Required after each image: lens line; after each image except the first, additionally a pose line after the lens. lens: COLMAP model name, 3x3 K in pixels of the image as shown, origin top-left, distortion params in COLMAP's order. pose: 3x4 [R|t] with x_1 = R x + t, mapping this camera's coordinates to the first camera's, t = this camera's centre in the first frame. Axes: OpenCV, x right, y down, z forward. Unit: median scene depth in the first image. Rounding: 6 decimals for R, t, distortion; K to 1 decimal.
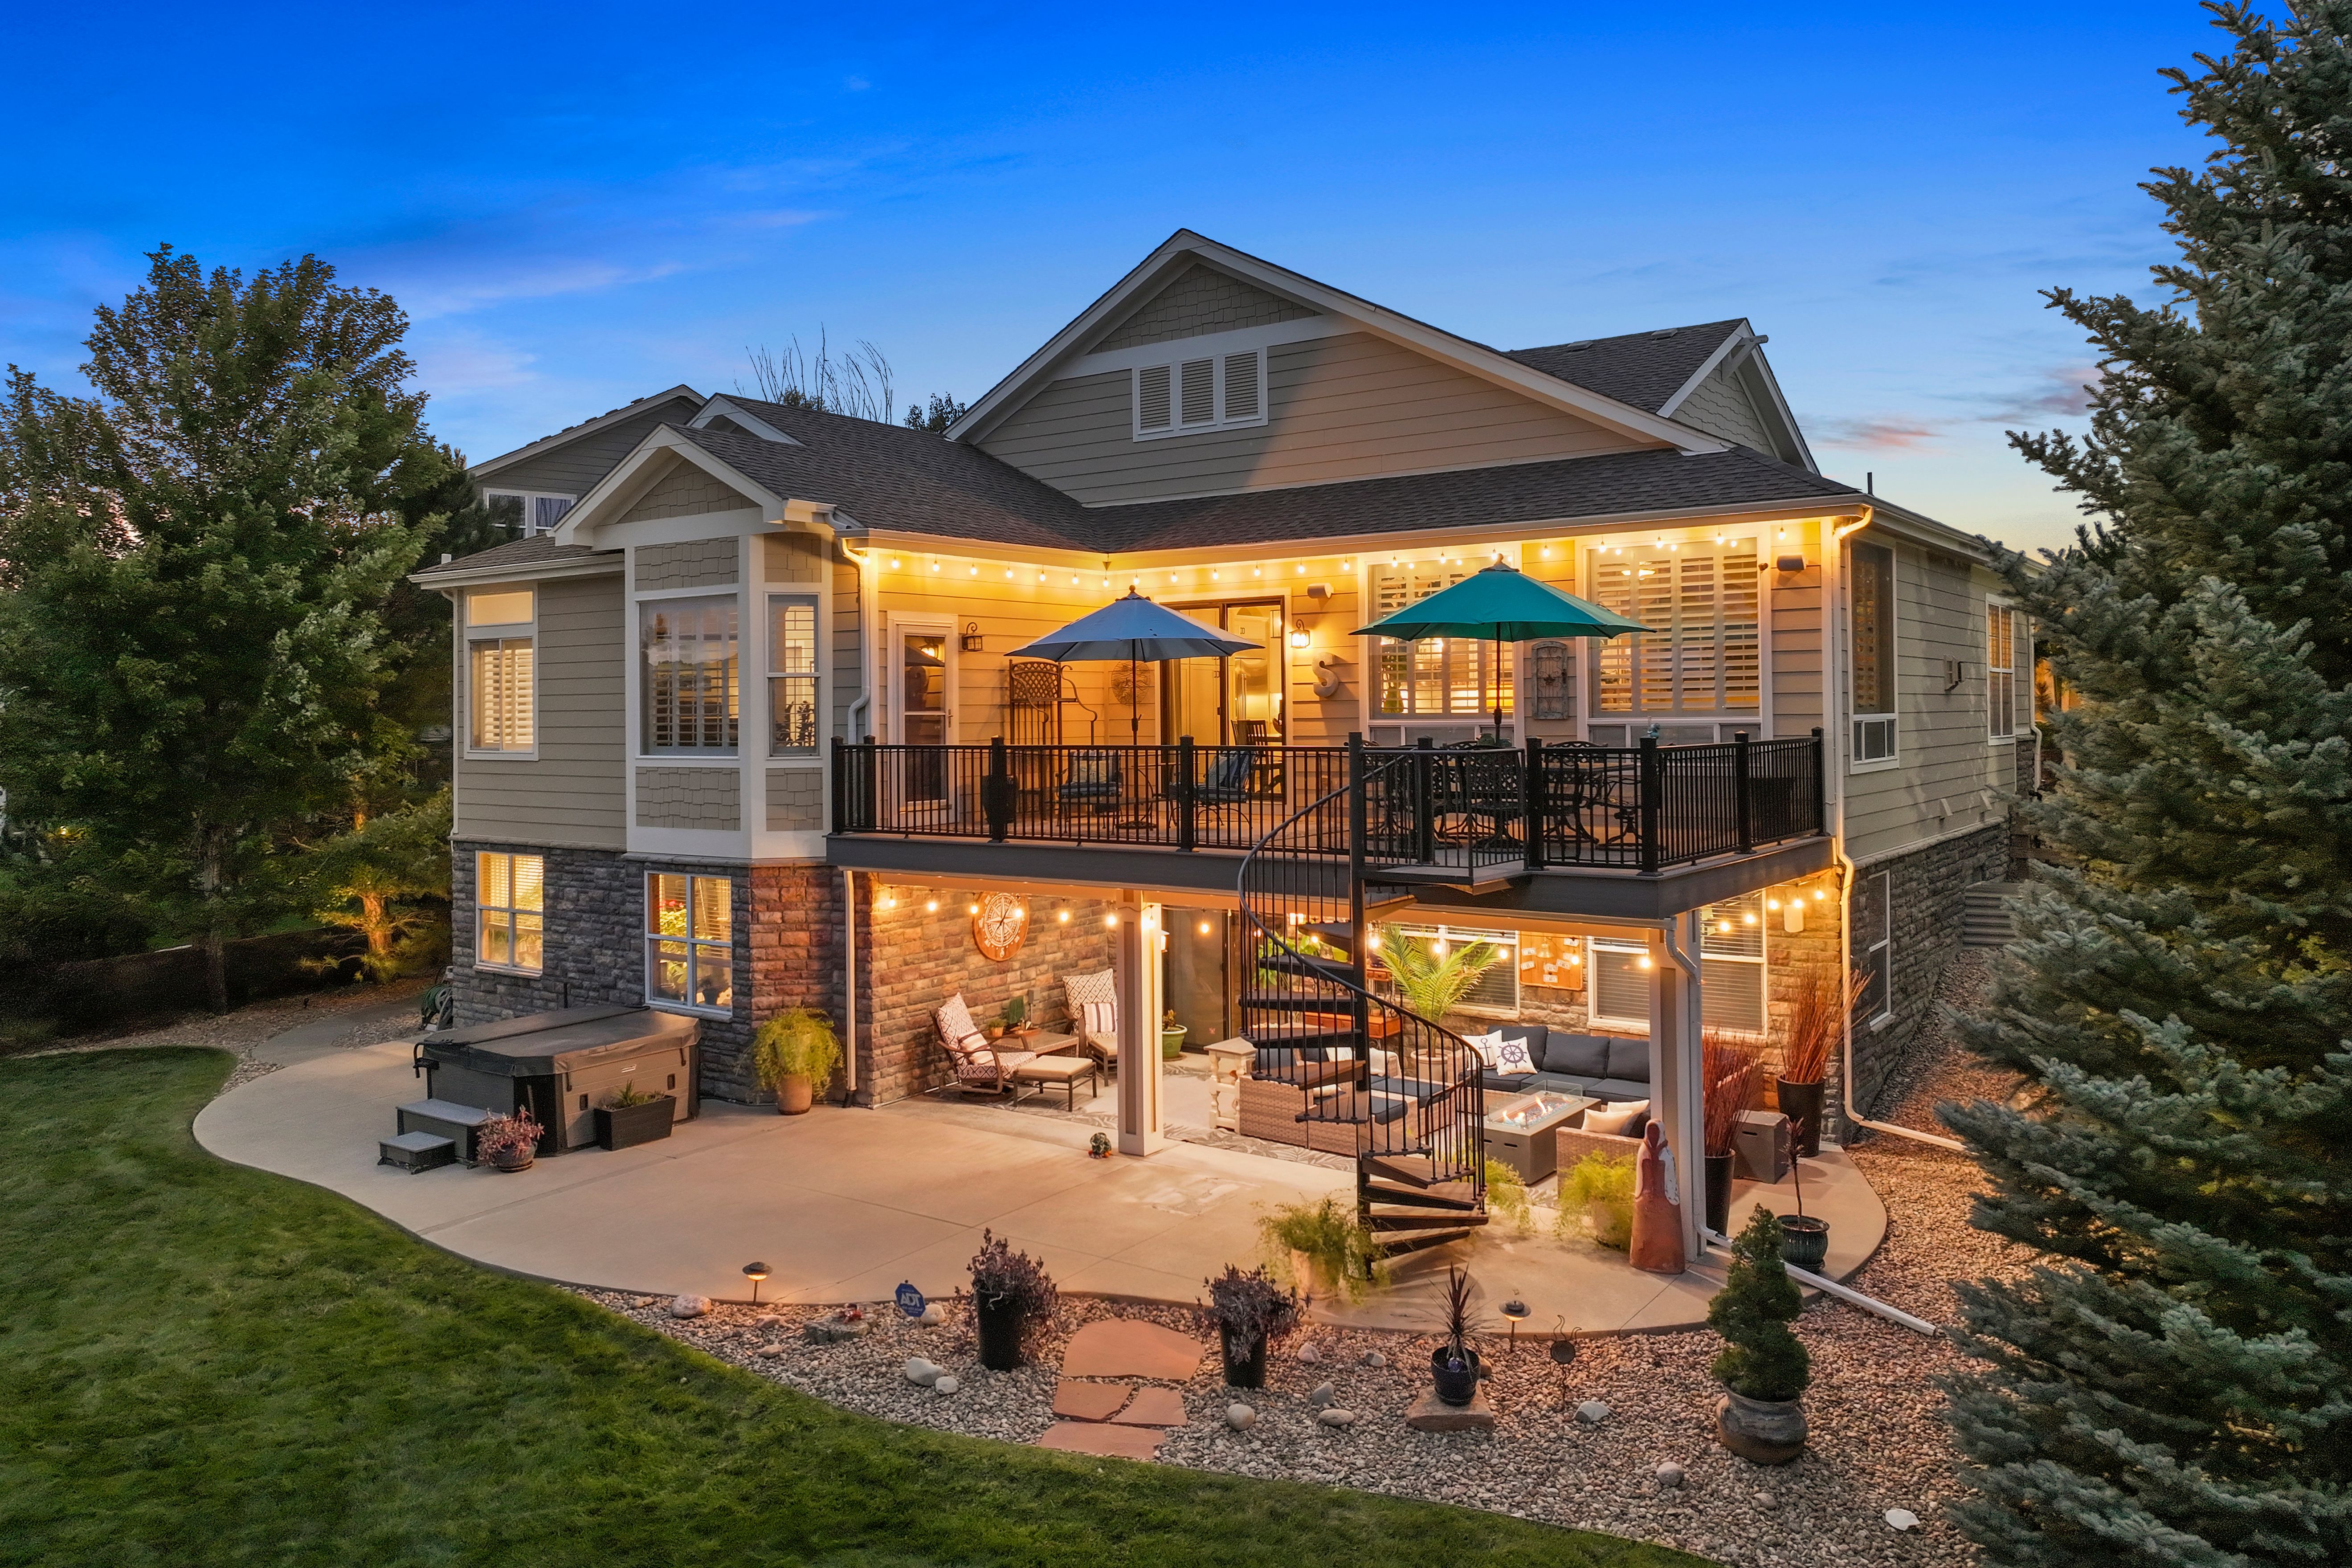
lens RADIAL K [[1664.6, 0, 1186.5], [0, 1664.6, 695.0], [0, 0, 1]] dist [-0.004893, 0.015451]
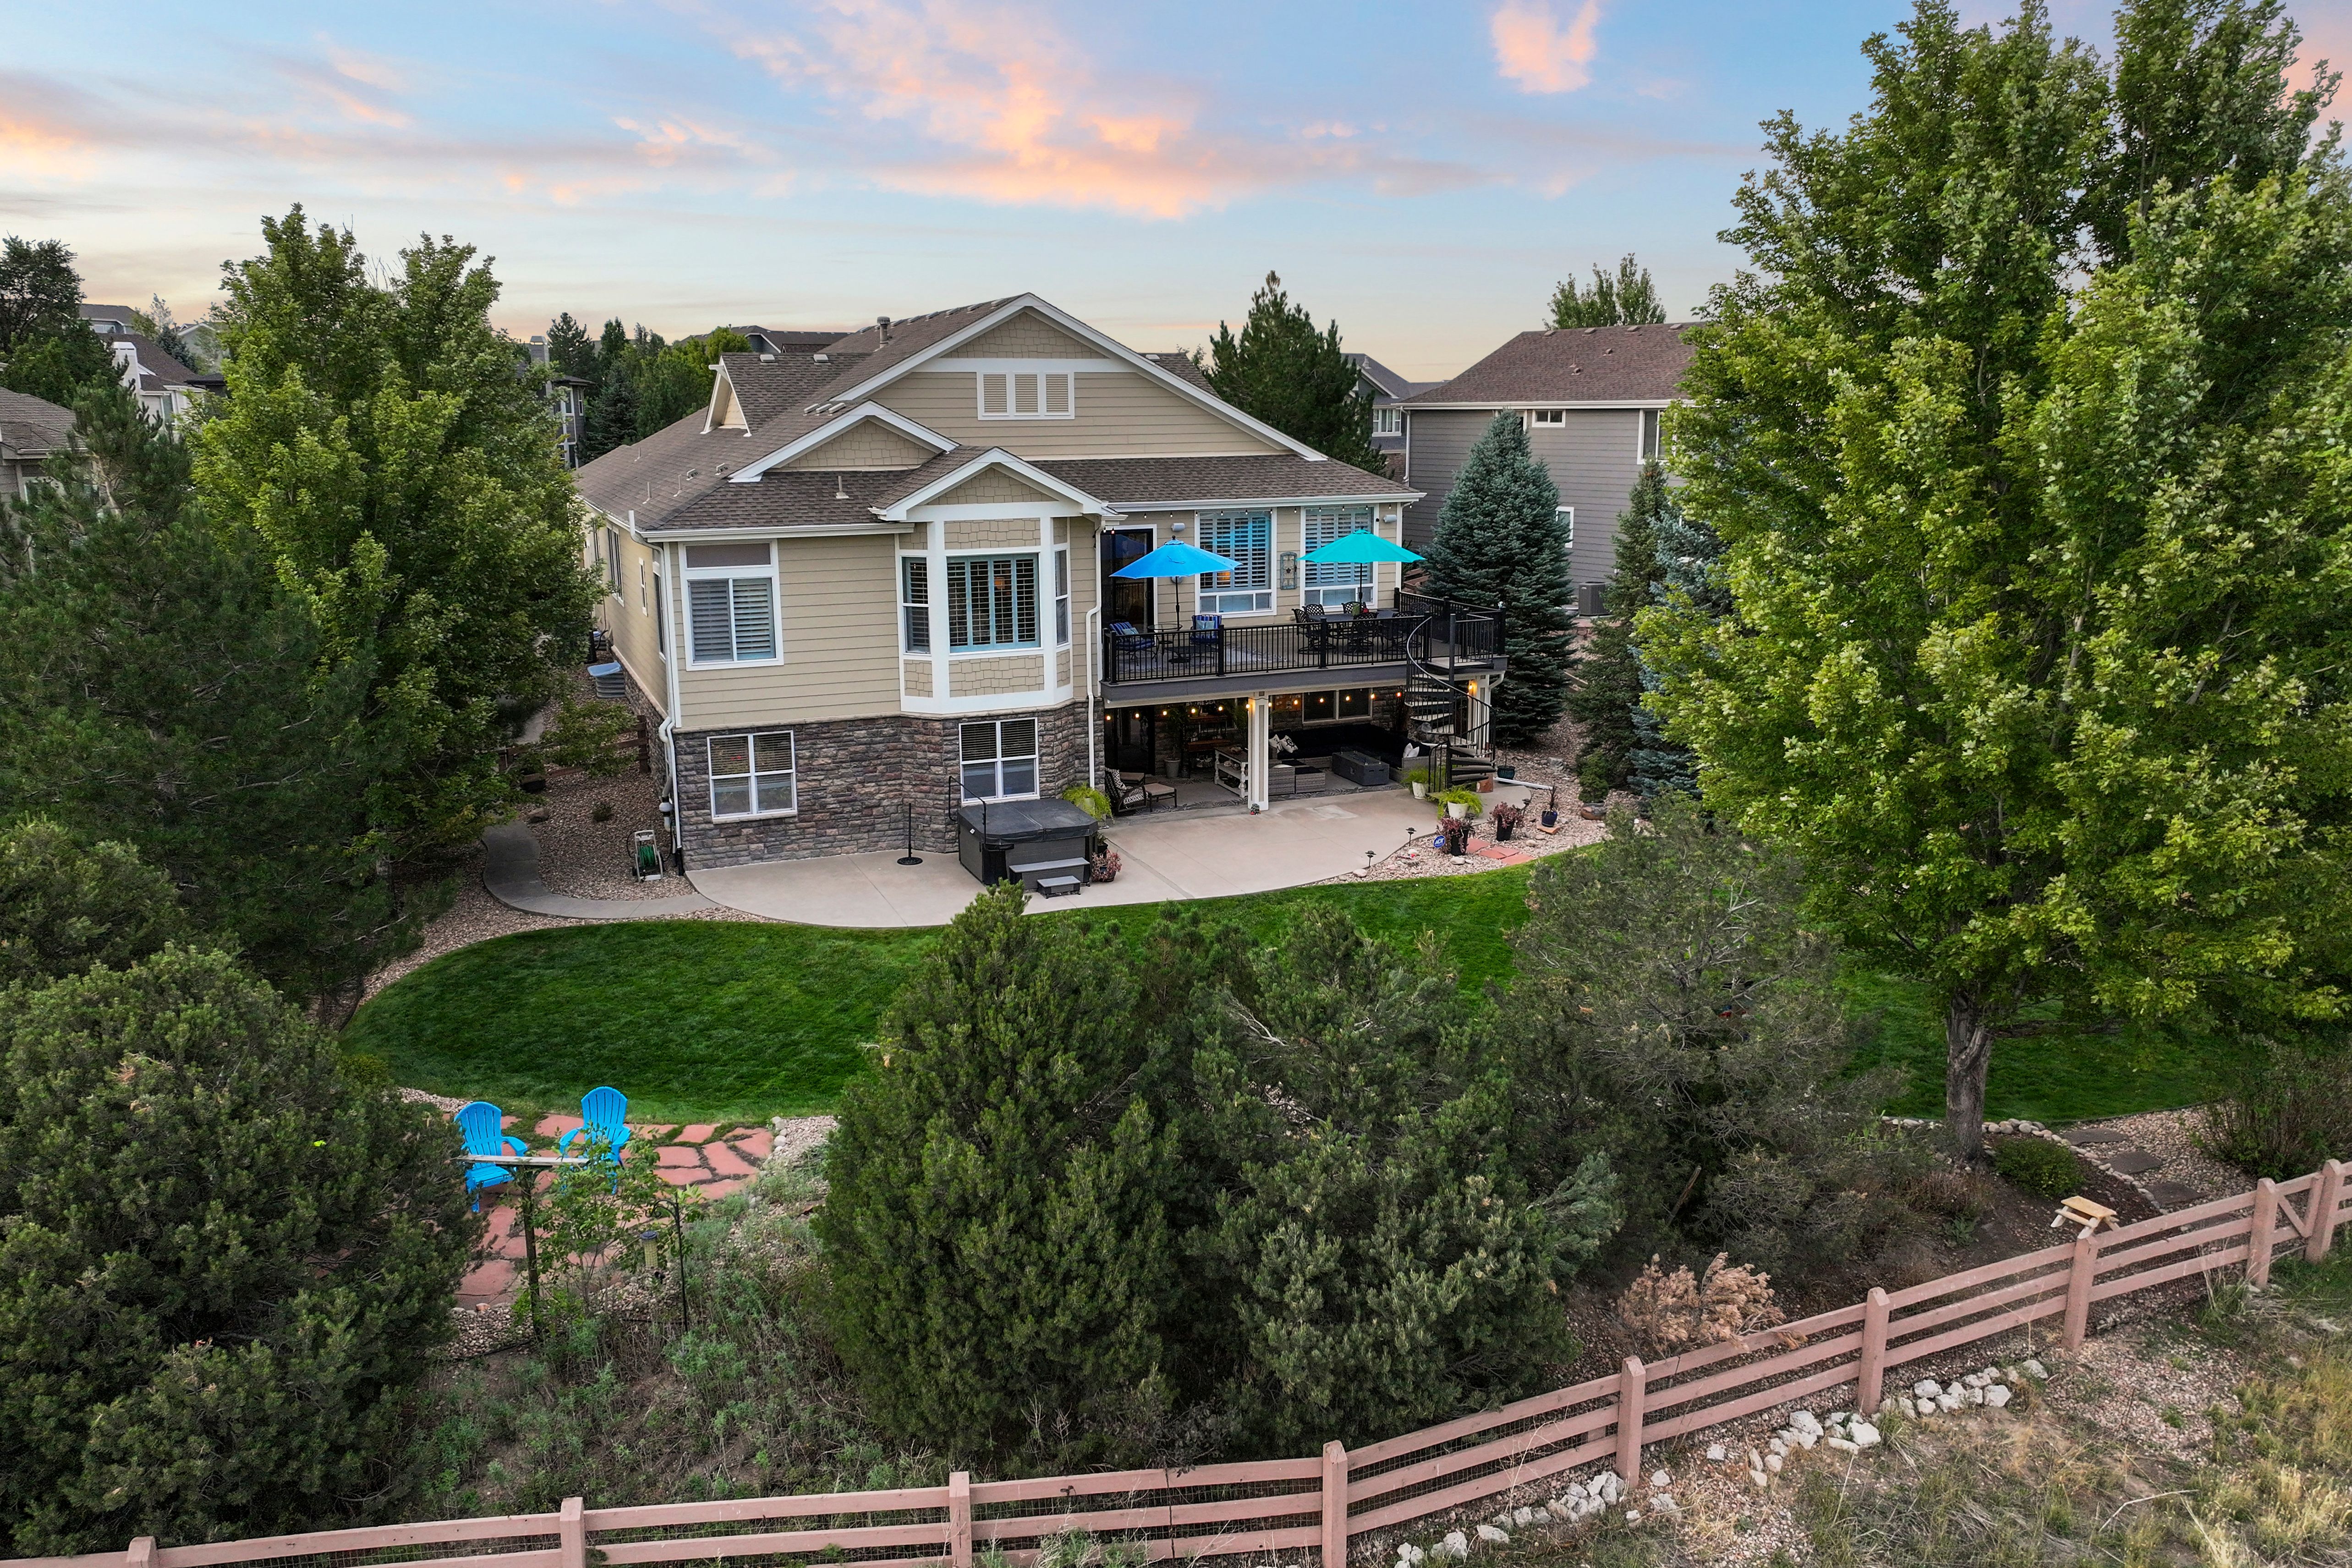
lens RADIAL K [[1707.3, 0, 1177.3], [0, 1707.3, 771.6], [0, 0, 1]] dist [0.002178, 0.000392]
pose [[0.520989, -0.172509, 0.835949, -1.721418], [-0.006831, 0.978490, 0.206181, -0.205743], [-0.853536, -0.113128, 0.508604, -0.030498]]
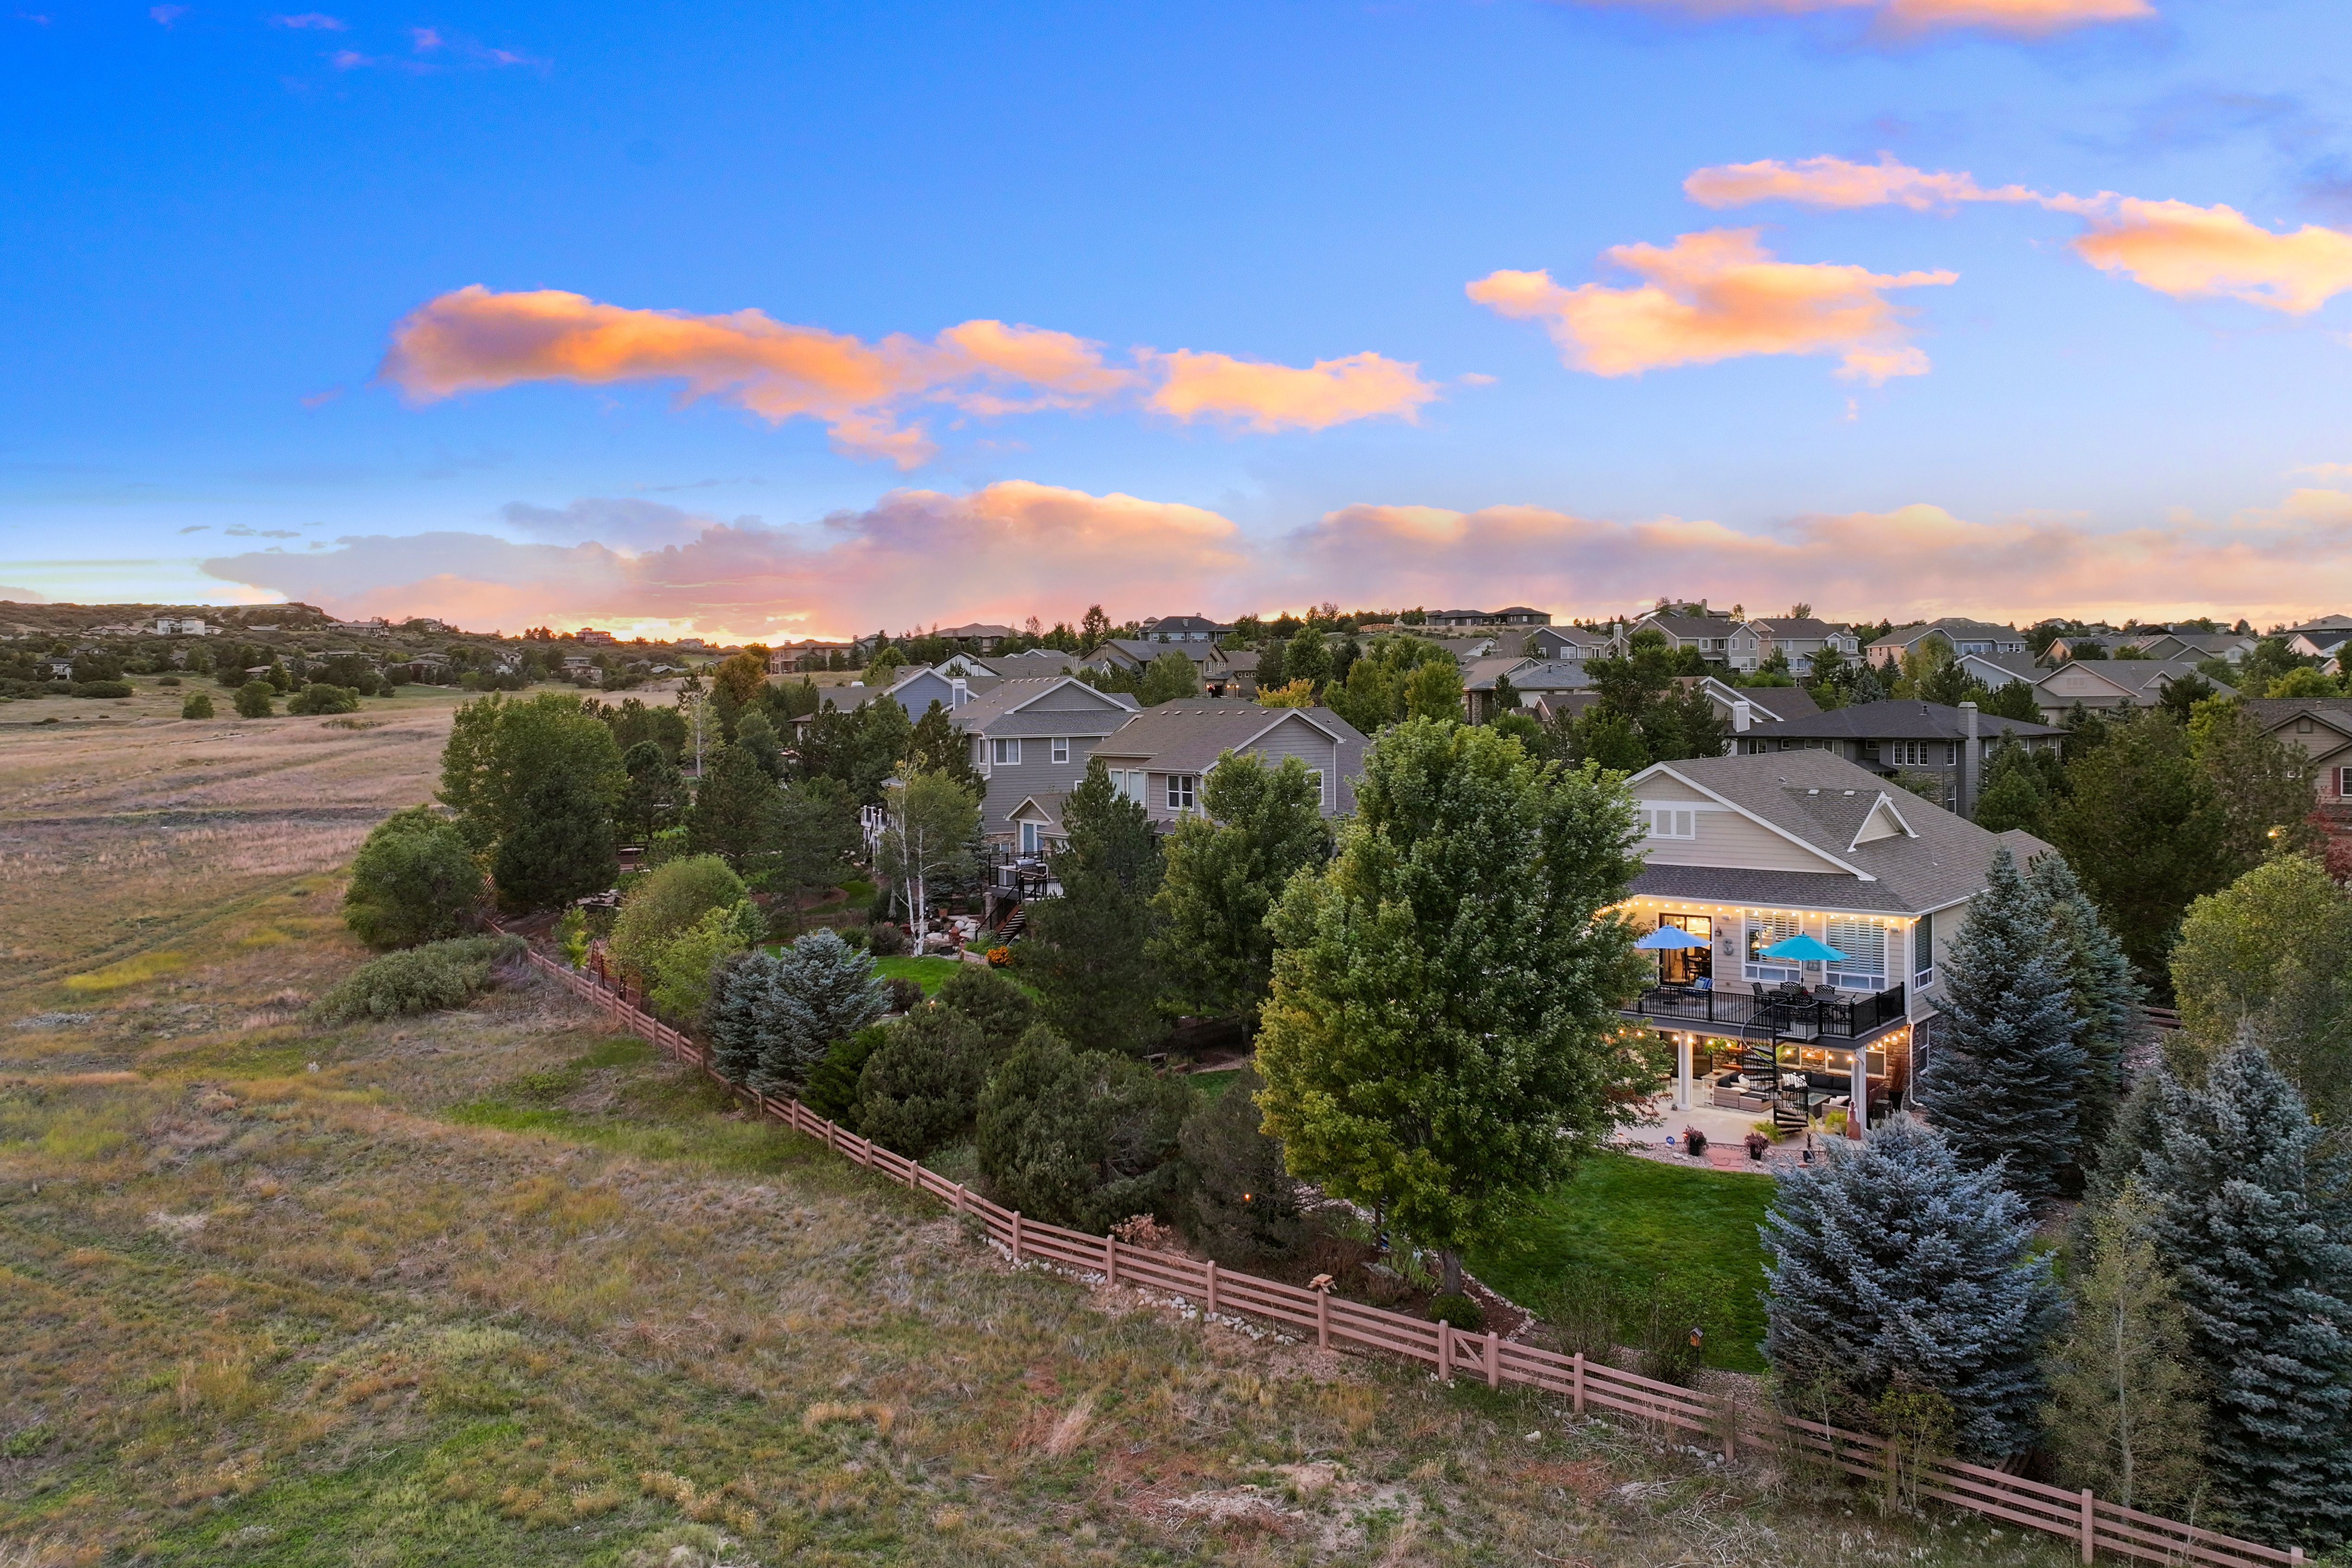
lens RADIAL K [[1725.5, 0, 1165.9], [0, 1725.5, 748.4], [0, 0, 1]] dist [0.000128, 0.012839]
pose [[0.997166, -0.003125, -0.075169, -0.697524], [0.006120, 0.999195, 0.039647, -0.505921], [0.074984, -0.039995, 0.996382, -2.137502]]
